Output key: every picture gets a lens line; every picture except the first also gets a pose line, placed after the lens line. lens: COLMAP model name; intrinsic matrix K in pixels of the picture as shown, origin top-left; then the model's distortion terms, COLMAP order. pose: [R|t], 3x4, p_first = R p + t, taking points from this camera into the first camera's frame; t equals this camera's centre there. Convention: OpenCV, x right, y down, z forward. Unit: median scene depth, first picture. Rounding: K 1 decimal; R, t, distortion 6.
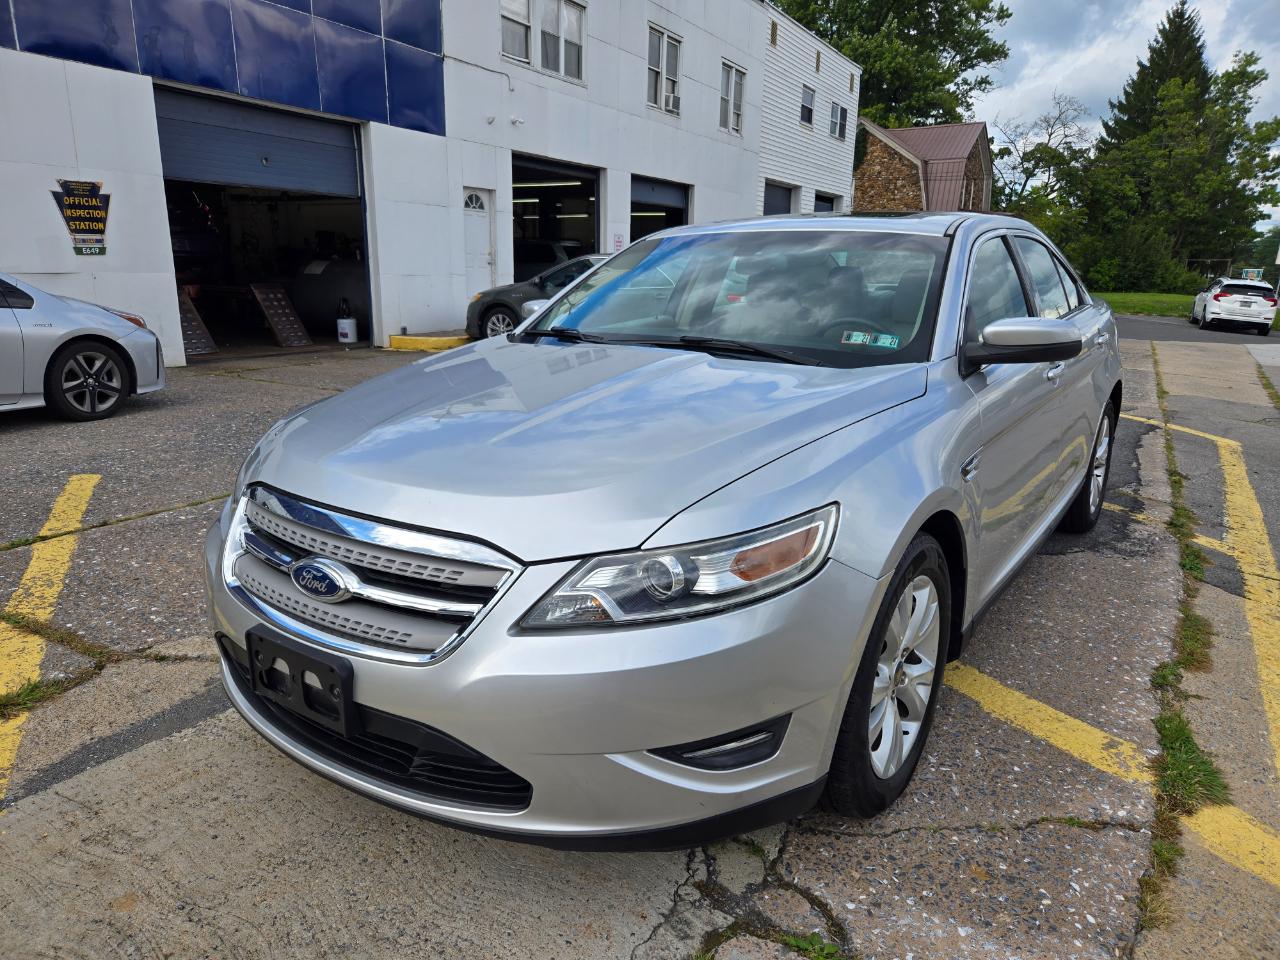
lens RADIAL K [[864.3, 0, 633.1], [0, 864.3, 475.1], [0, 0, 1]] dist [0.059870, -0.039212]
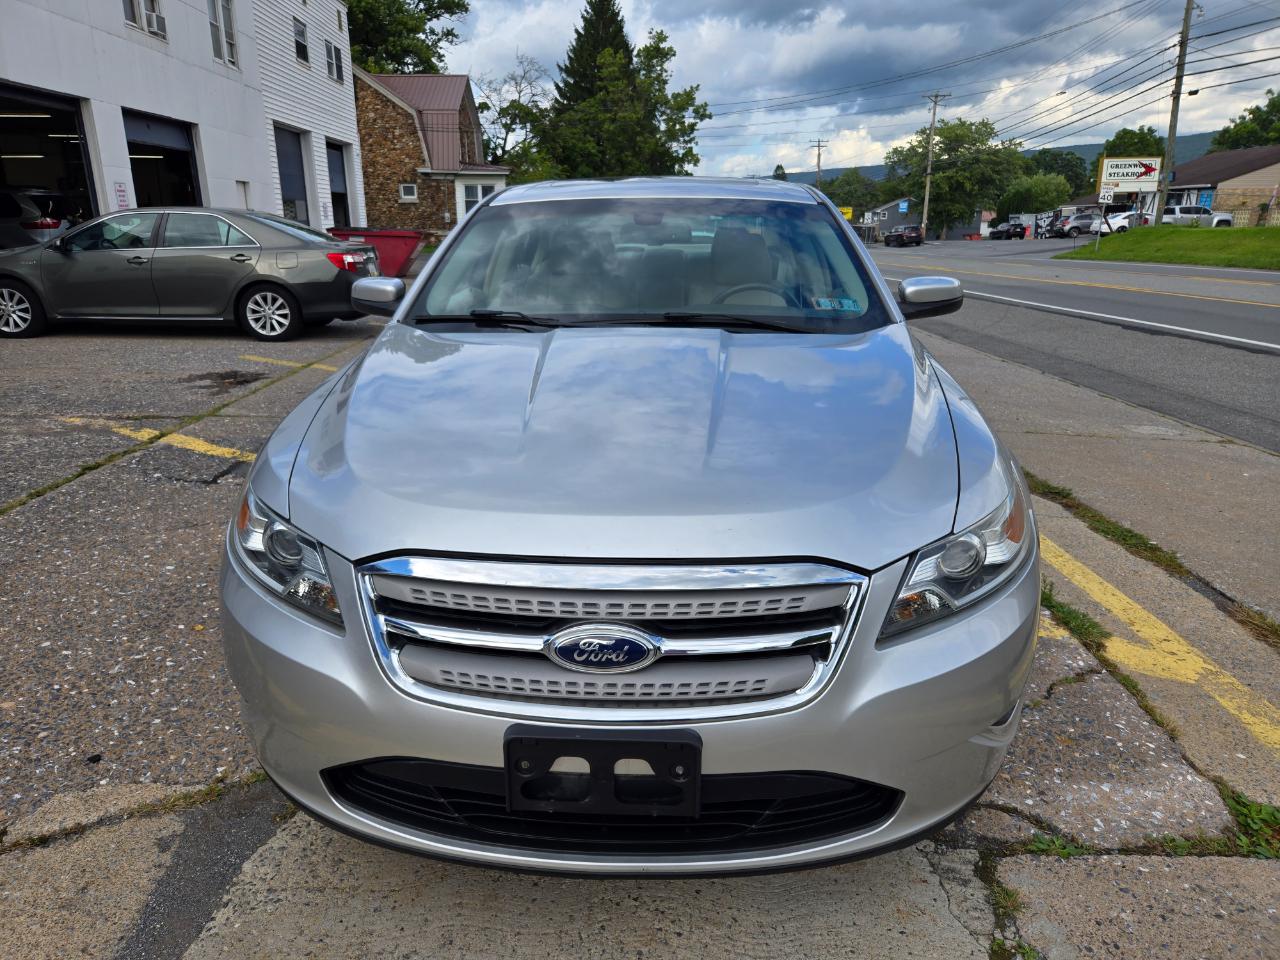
lens RADIAL K [[864.3, 0, 636.1], [0, 864.3, 483.1], [0, 0, 1]] dist [0.059870, -0.039212]
pose [[0.845377, -0.168356, 0.506946, -0.210317], [0.137307, 0.985633, 0.098355, -0.031911], [-0.516222, -0.013540, 0.856348, 0.084615]]
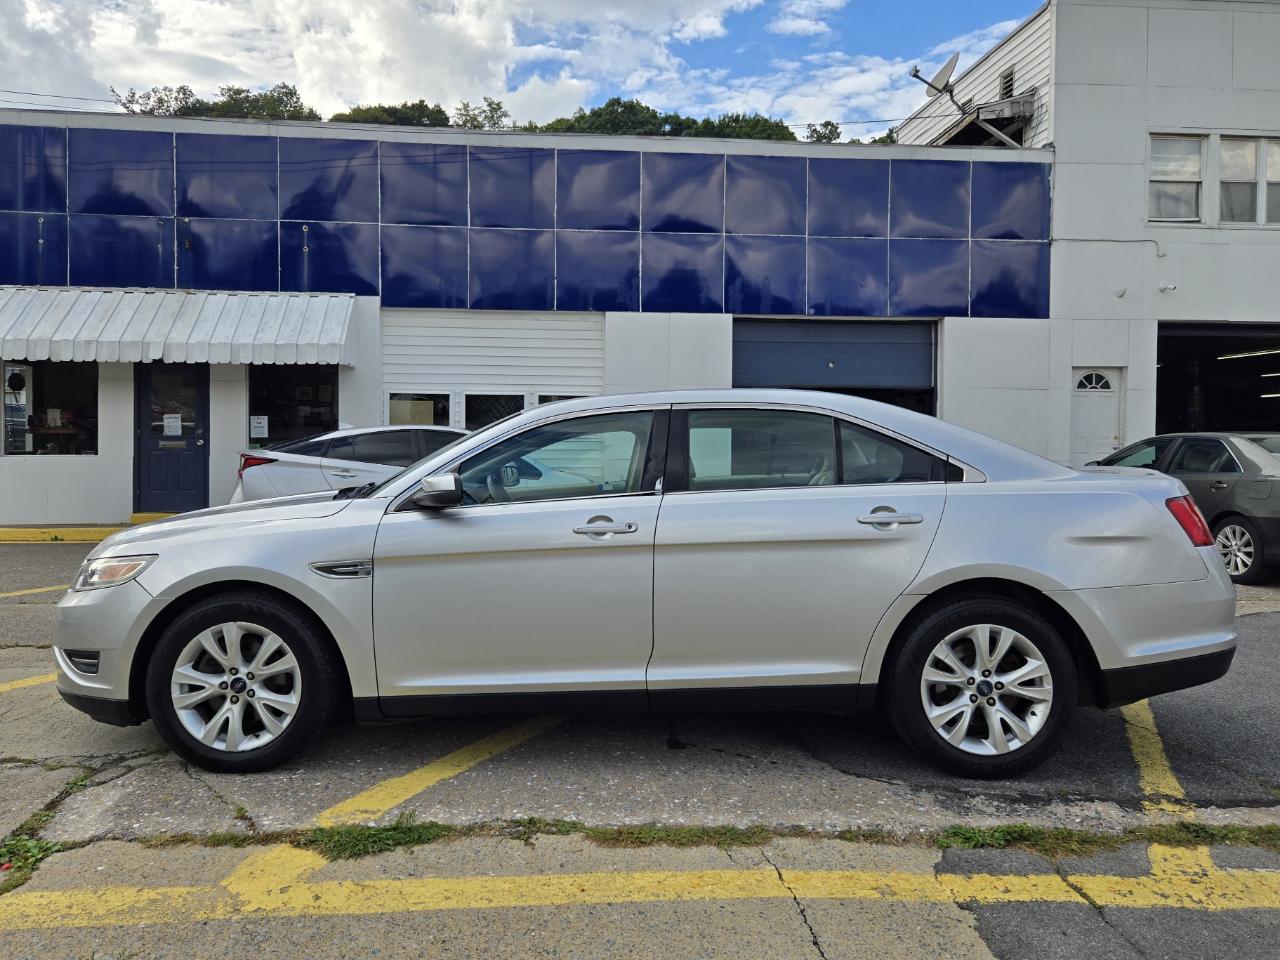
lens RADIAL K [[947.9, 0, 599.3], [0, 947.9, 442.0], [0, 0, 1]] dist [0.046234, -0.010150]
pose [[0.576697, -0.014918, -0.816822, 0.727713], [-0.190077, 0.969945, -0.151914, -0.021343], [0.794538, 0.242867, 0.556529, 0.153393]]
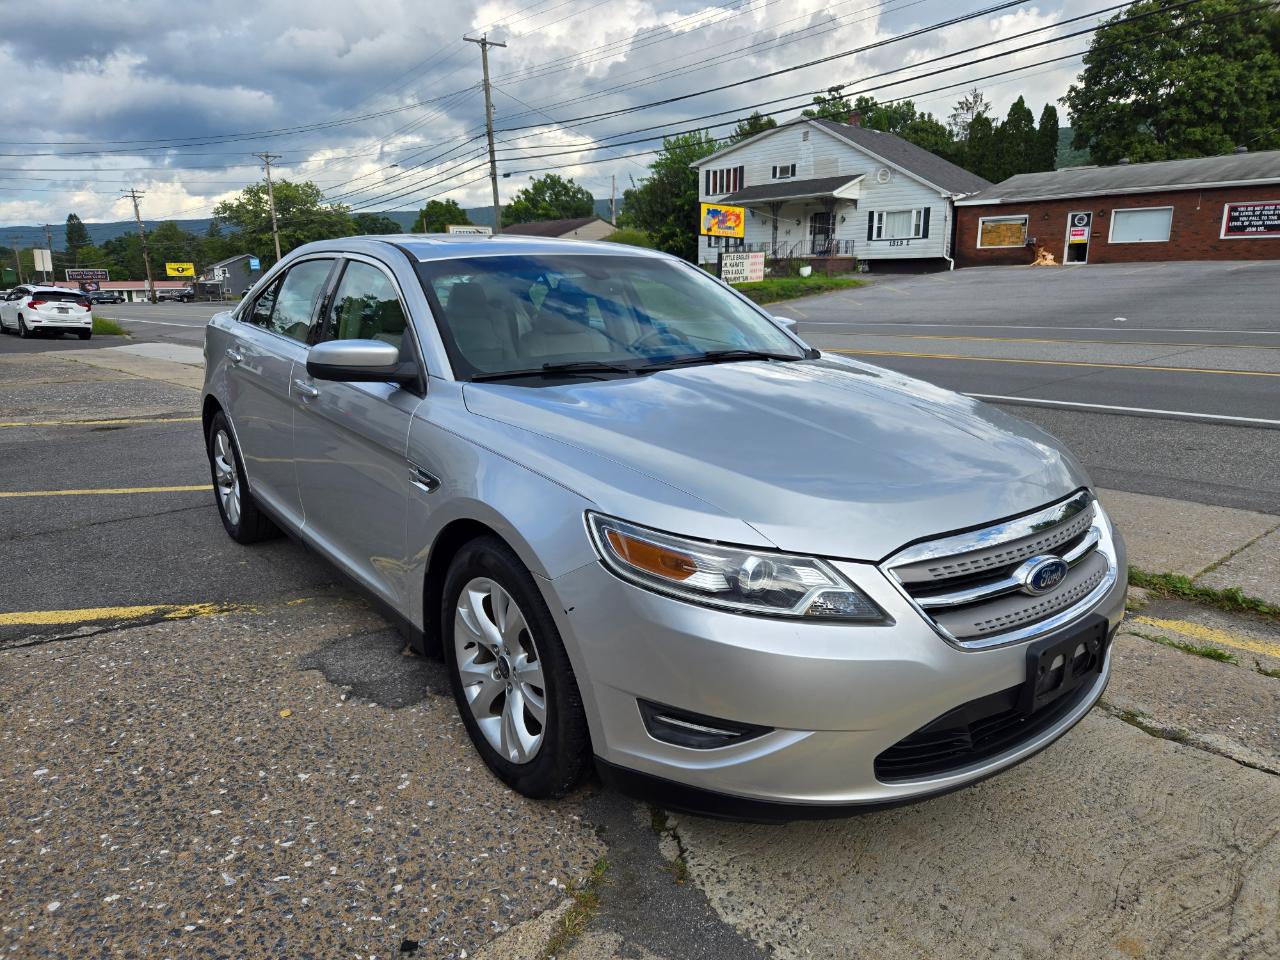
lens RADIAL K [[864.3, 0, 649.0], [0, 864.3, 463.9], [0, 0, 1]] dist [0.059870, -0.039212]
pose [[0.281857, -0.221331, 0.933579, -0.446144], [0.237720, 0.958799, 0.155541, -0.091965], [-0.929541, 0.178090, 0.322859, 0.317390]]
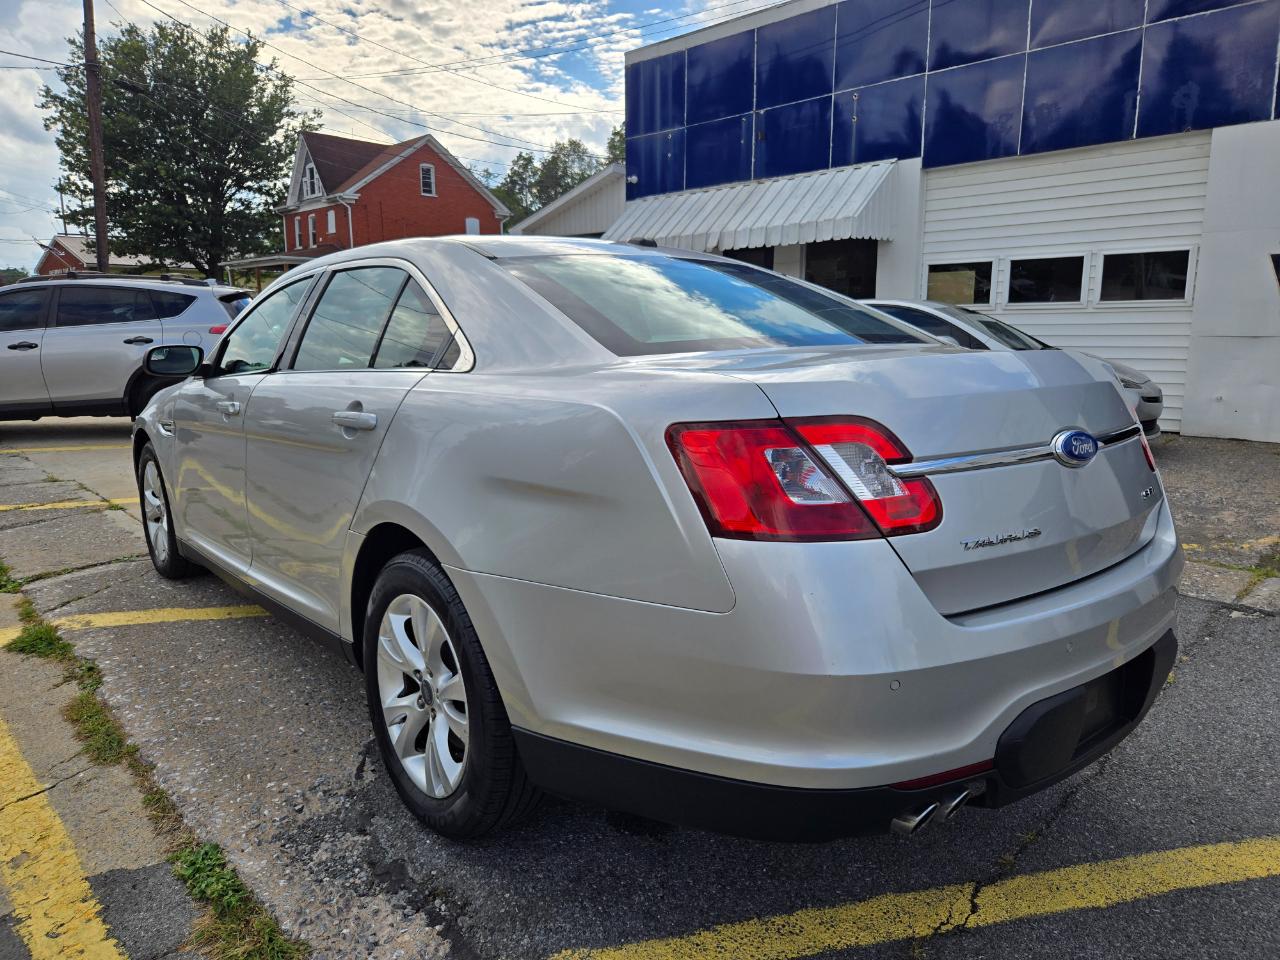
lens RADIAL K [[865.9, 0, 642.0], [0, 865.9, 467.3], [0, 0, 1]] dist [0.053753, -0.033438]
pose [[-0.250730, 0.142900, -0.957452, 0.675688], [-0.229619, 0.952040, 0.202223, -0.184827], [0.940430, 0.270552, -0.205893, 0.842761]]
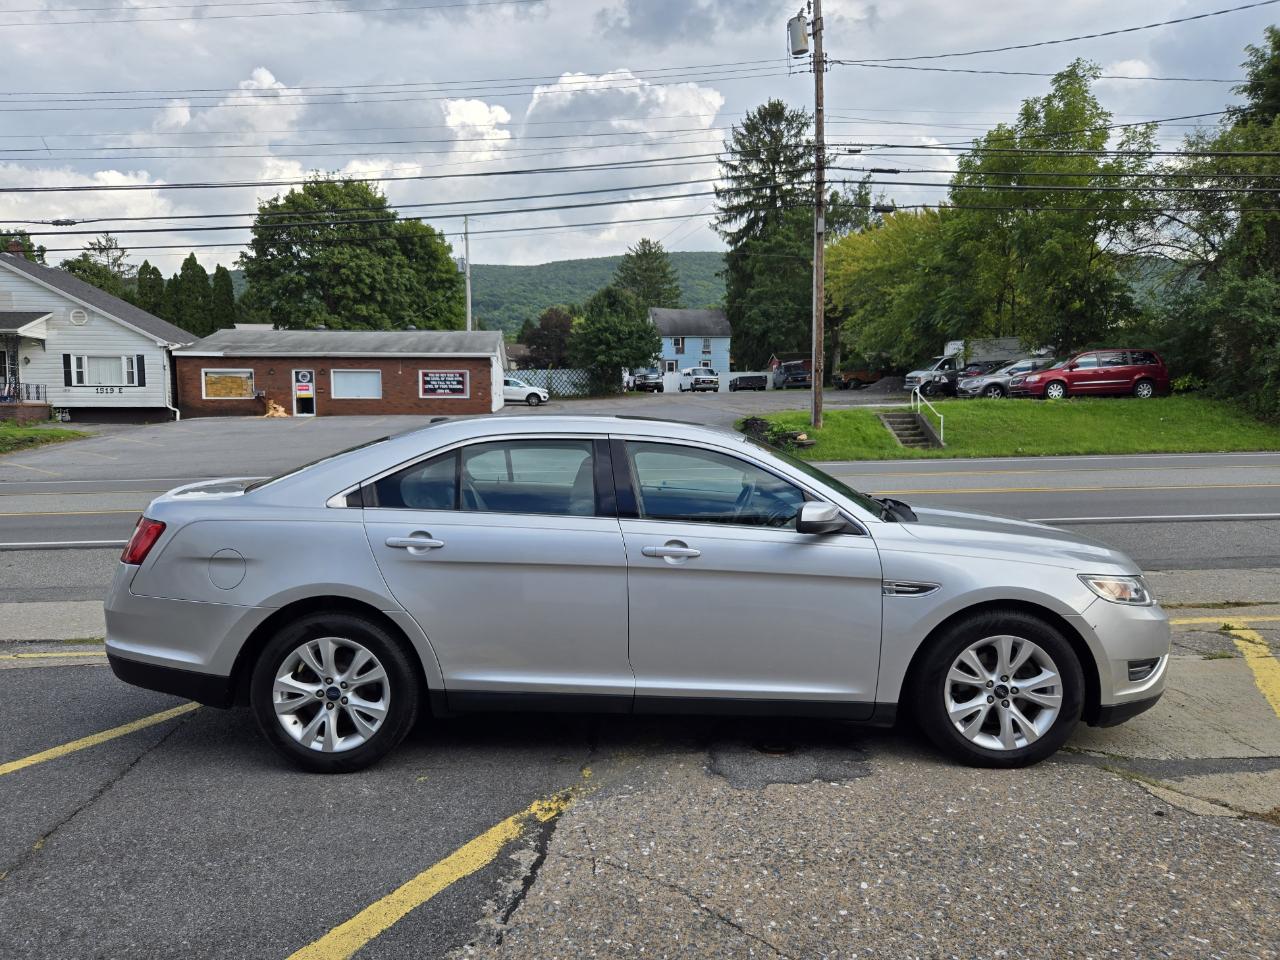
lens RADIAL K [[865.9, 0, 640.1], [0, 865.9, 492.4], [0, 0, 1]] dist [0.053753, -0.033438]
pose [[-0.575951, -0.083705, 0.813187, -0.472377], [0.189555, 0.953958, 0.232450, -0.286207], [-0.795204, 0.288024, -0.533567, 0.994327]]
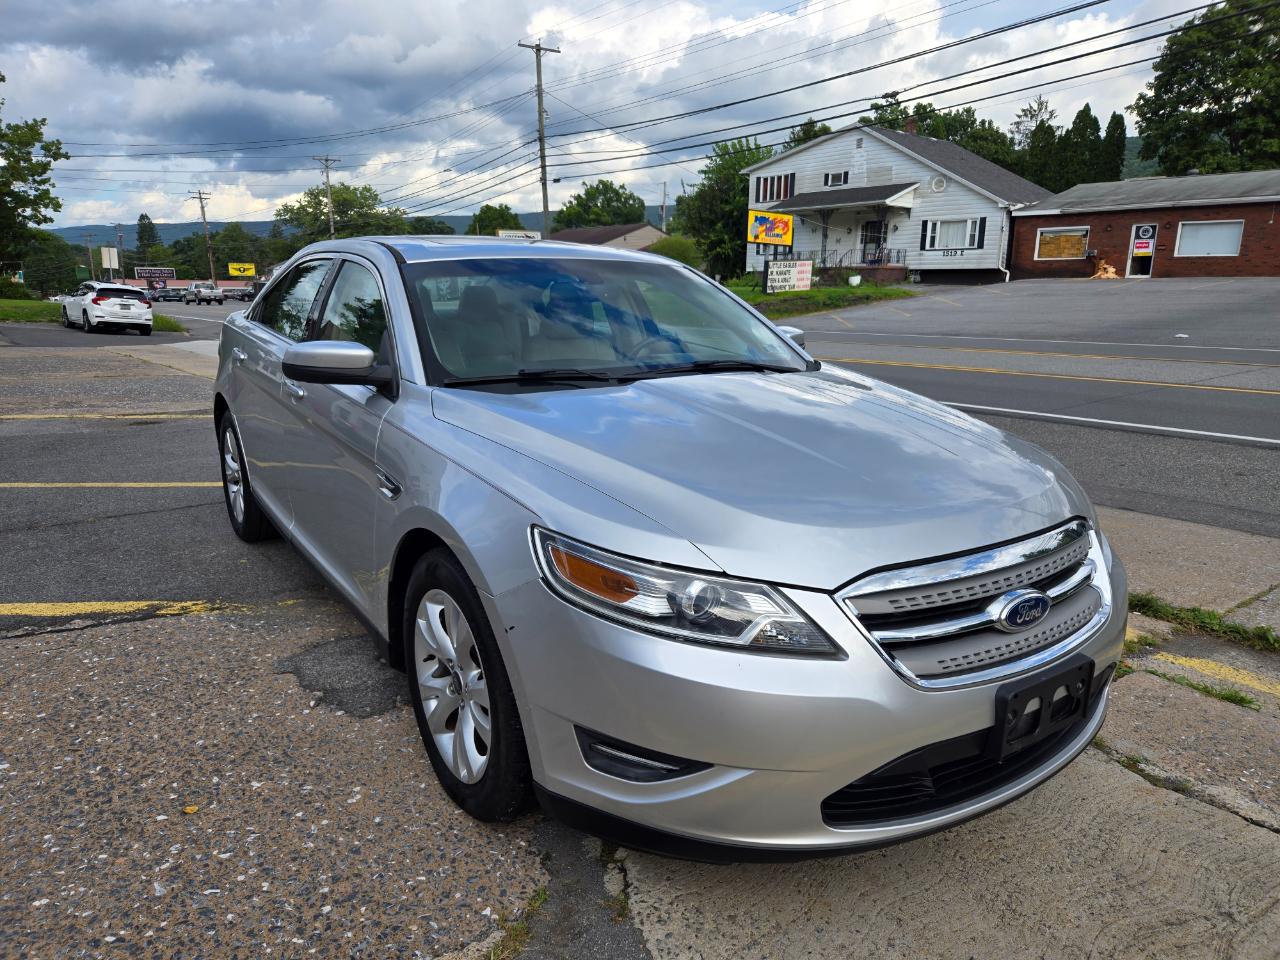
lens RADIAL K [[864.3, 0, 643.6], [0, 864.3, 473.3], [0, 0, 1]] dist [0.059870, -0.039212]
pose [[0.341452, -0.214859, 0.915011, -0.420151], [0.217899, 0.965094, 0.145307, -0.084641], [-0.914292, 0.149765, 0.376351, 0.291784]]
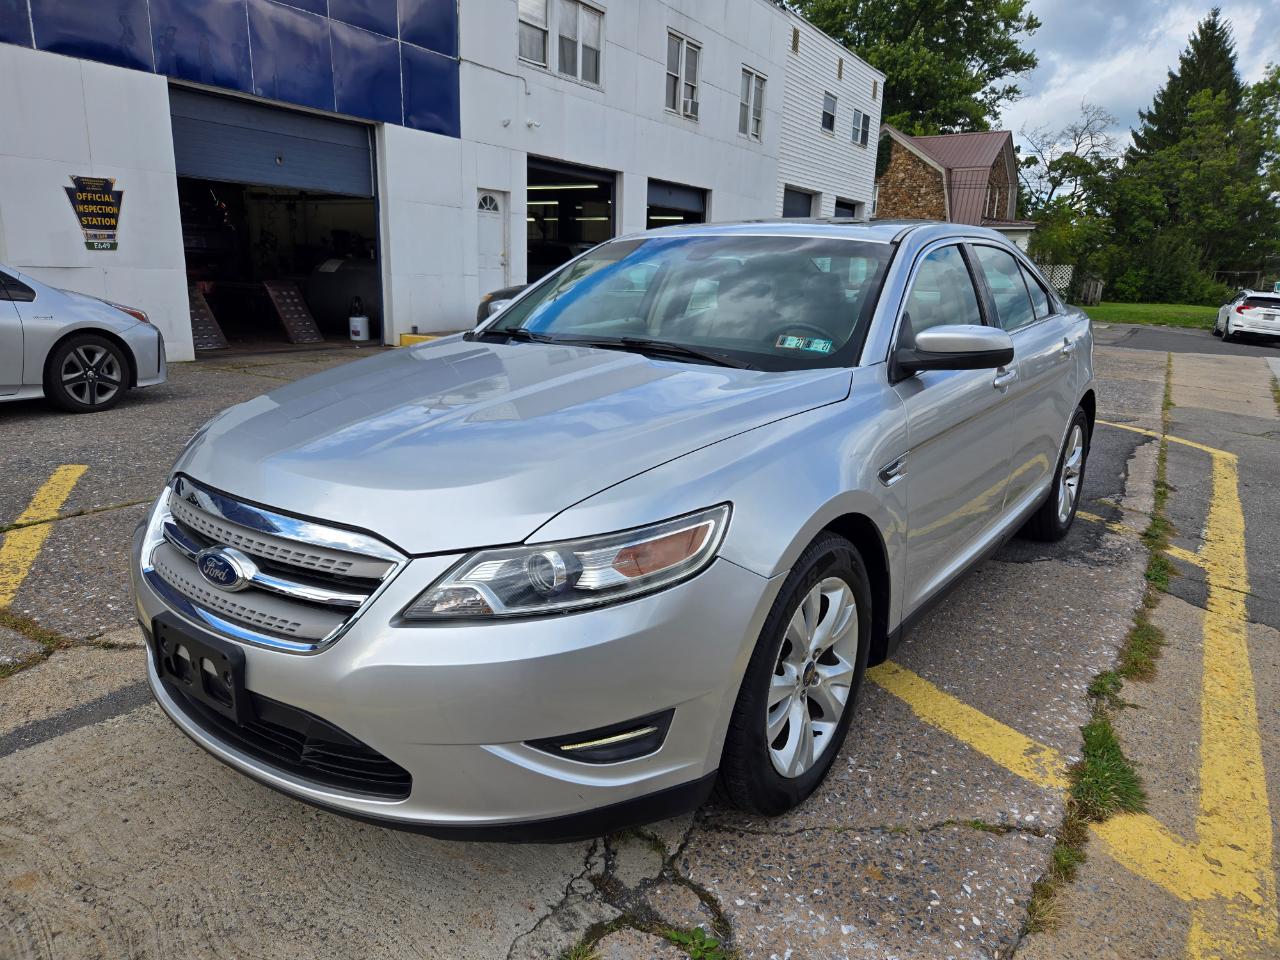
lens RADIAL K [[864.3, 0, 644.0], [0, 864.3, 468.0], [0, 0, 1]] dist [0.059870, -0.039212]
pose [[0.999707, 0.018659, -0.015449, 0.042971], [-0.018830, 0.999763, -0.010970, 0.001256], [0.015240, 0.011258, 0.999820, -0.004809]]
